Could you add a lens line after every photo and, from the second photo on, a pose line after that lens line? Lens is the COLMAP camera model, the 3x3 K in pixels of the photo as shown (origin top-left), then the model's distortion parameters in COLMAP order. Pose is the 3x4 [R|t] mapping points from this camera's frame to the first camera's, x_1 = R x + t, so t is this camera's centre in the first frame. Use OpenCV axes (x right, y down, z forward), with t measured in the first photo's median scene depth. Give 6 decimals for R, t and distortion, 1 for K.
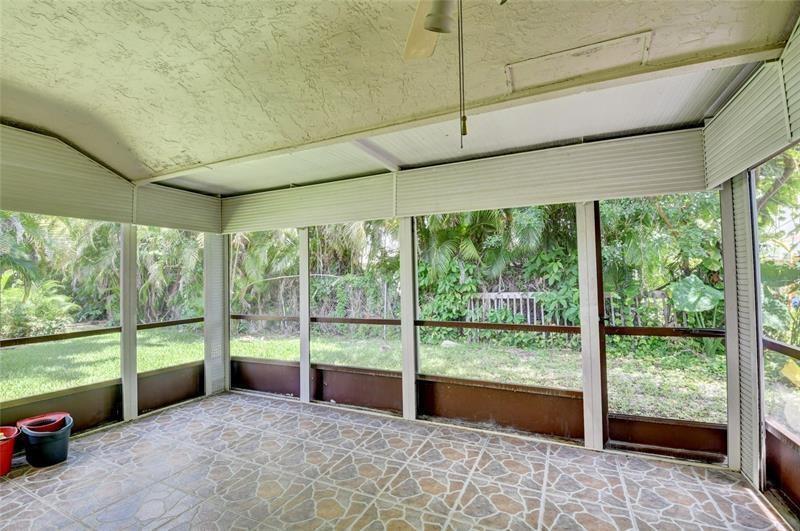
lens RADIAL K [[350.5, 0, 400.0], [0, 350.5, 265.5], [0, 0, 1]] dist [0.001776, -0.016969]
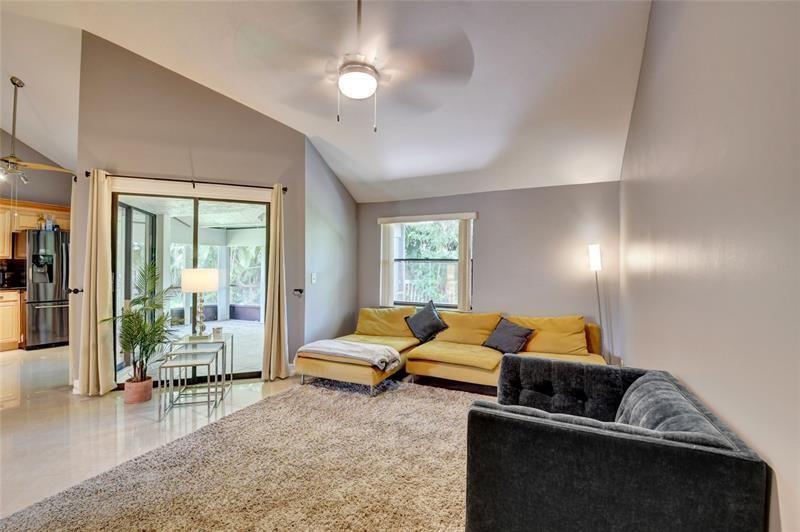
lens RADIAL K [[350.5, 0, 400.0], [0, 350.5, 266.0], [0, 0, 1]] dist [0.001776, -0.016969]
pose [[0.999681, 0.025228, -0.001018, 0.531956], [-0.025189, 0.999276, 0.028510, -0.053065], [0.001736, -0.028475, 0.999593, -1.088514]]
